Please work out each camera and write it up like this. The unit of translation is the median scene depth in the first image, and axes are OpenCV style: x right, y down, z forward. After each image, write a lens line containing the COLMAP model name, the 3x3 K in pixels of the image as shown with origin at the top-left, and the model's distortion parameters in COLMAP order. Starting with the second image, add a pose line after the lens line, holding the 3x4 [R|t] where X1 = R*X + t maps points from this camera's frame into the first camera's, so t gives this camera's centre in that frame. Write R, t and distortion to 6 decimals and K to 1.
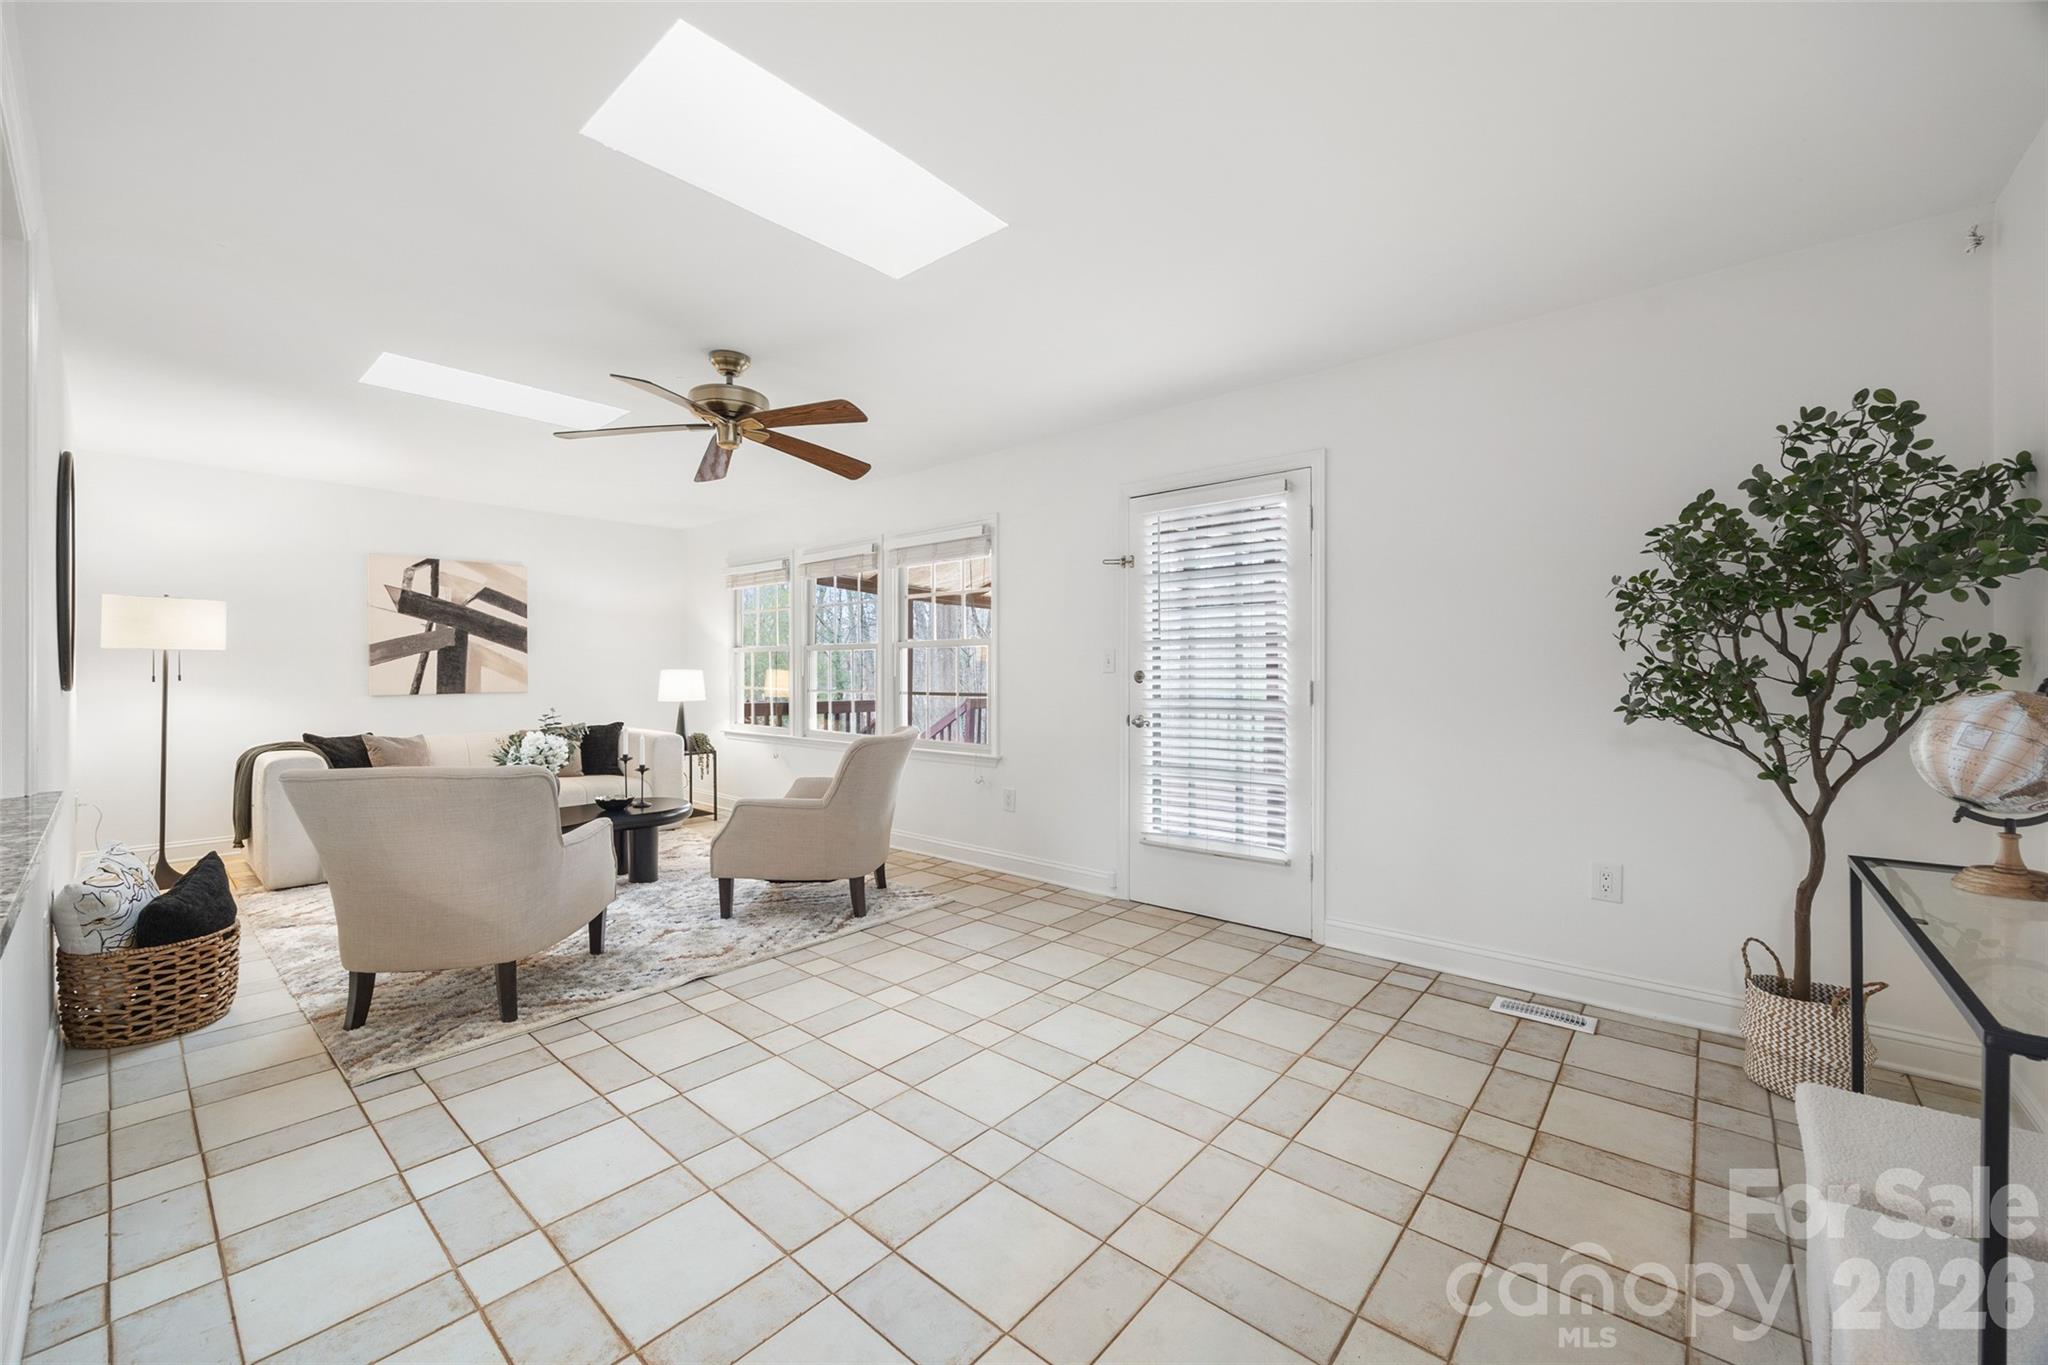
lens RADIAL K [[792.8, 0, 1018.8], [0, 792.8, 669.4], [0, 0, 1]] dist [0.003664, 0.000771]
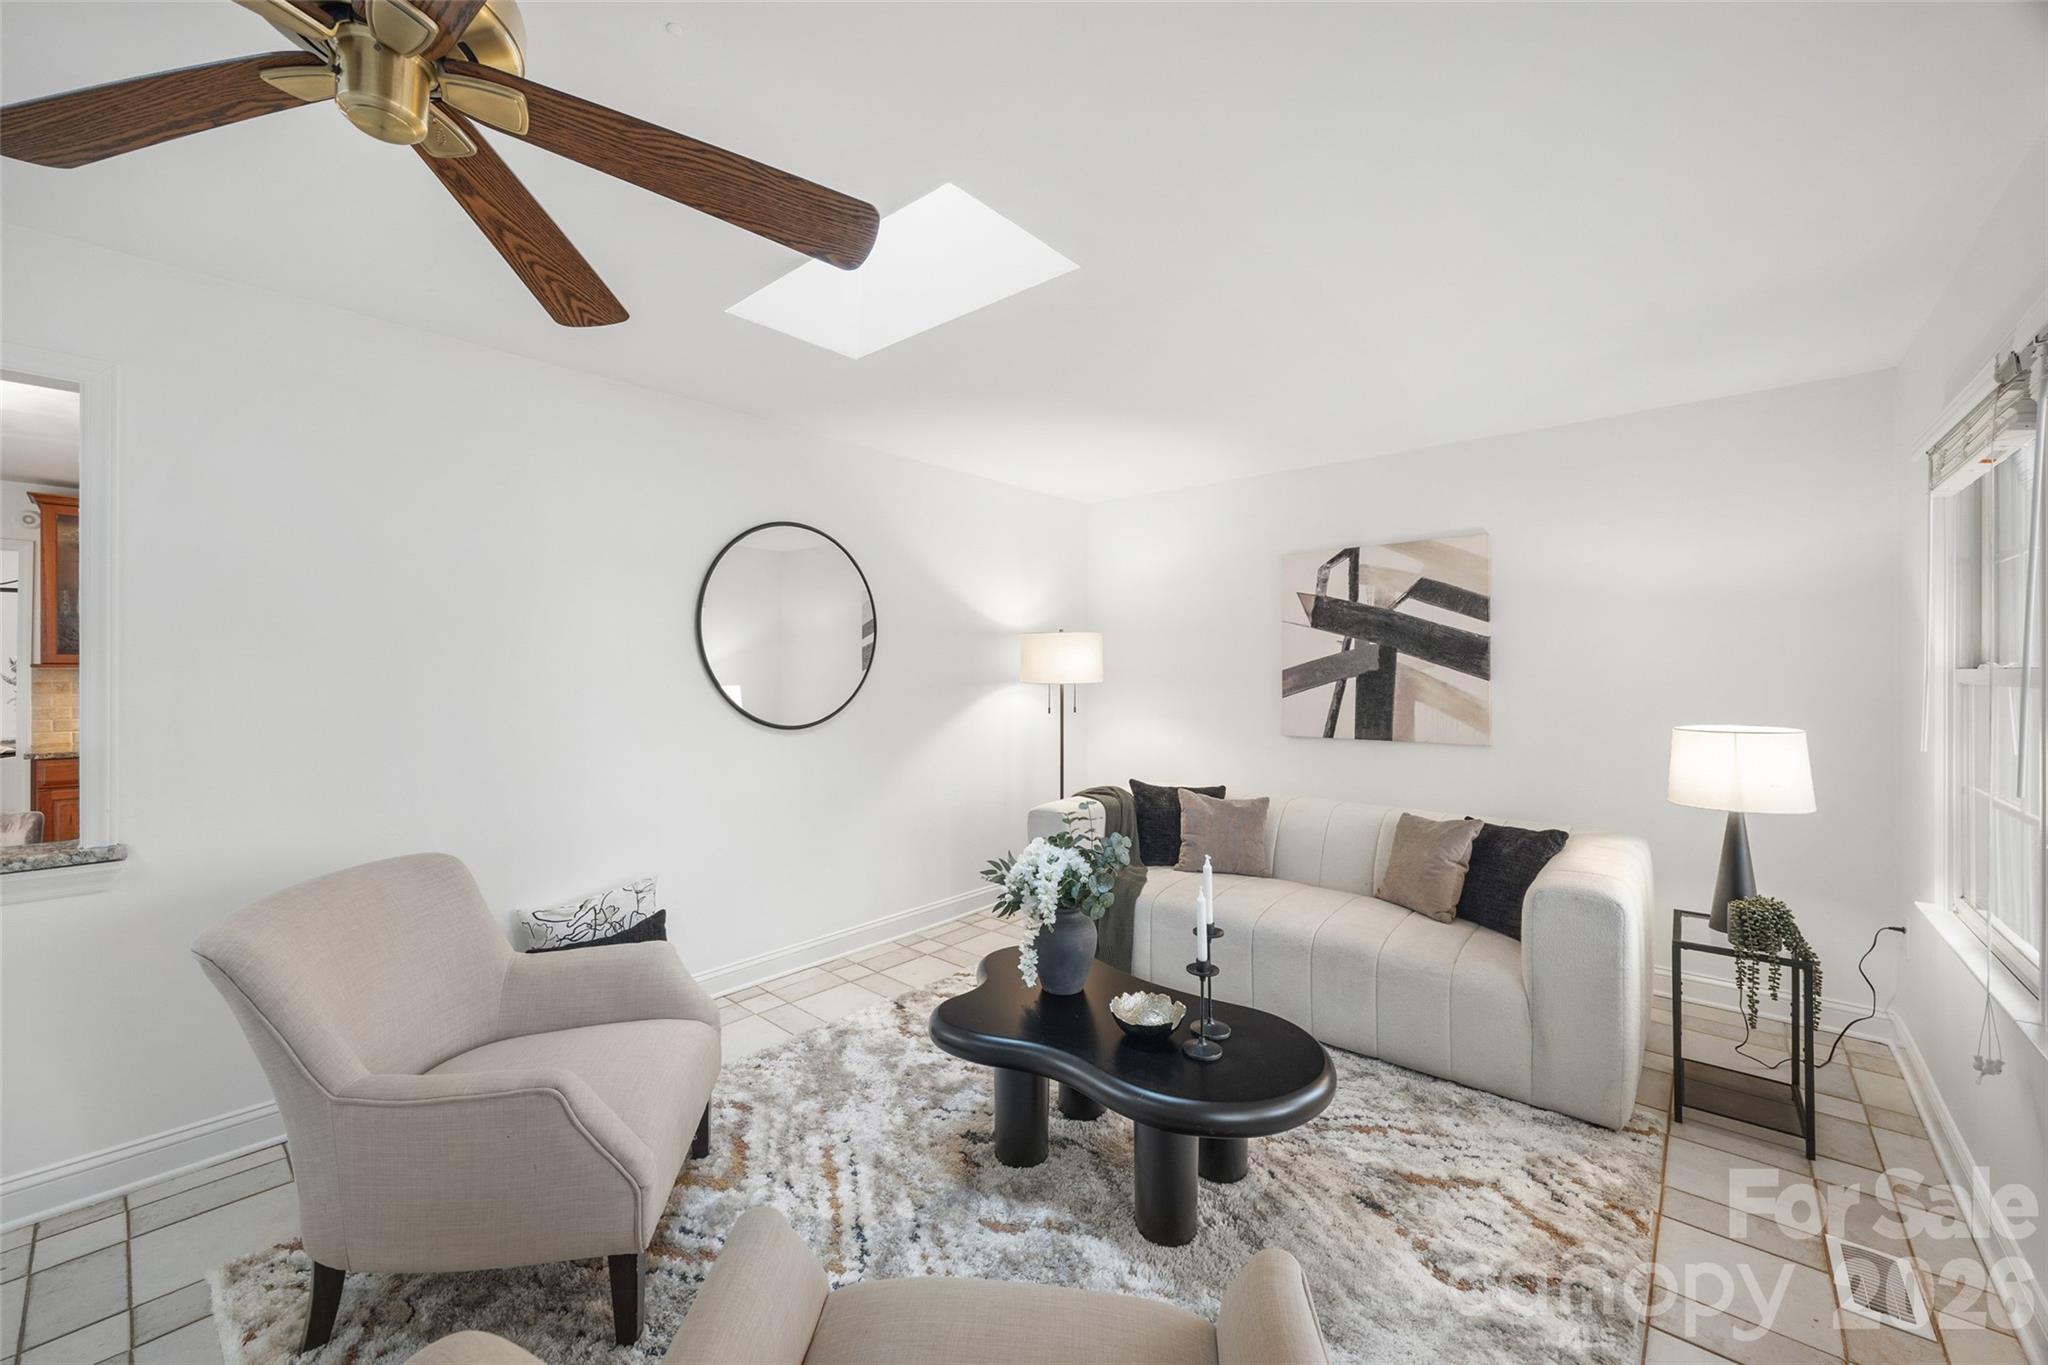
lens RADIAL K [[792.8, 0, 1019.1], [0, 792.8, 668.8], [0, 0, 1]] dist [0.003664, 0.000771]
pose [[-0.012379, 0.002883, -0.999919, -0.026455], [-0.001185, 0.999995, 0.002898, -0.032880], [0.999923, 0.001221, -0.012375, 0.707609]]
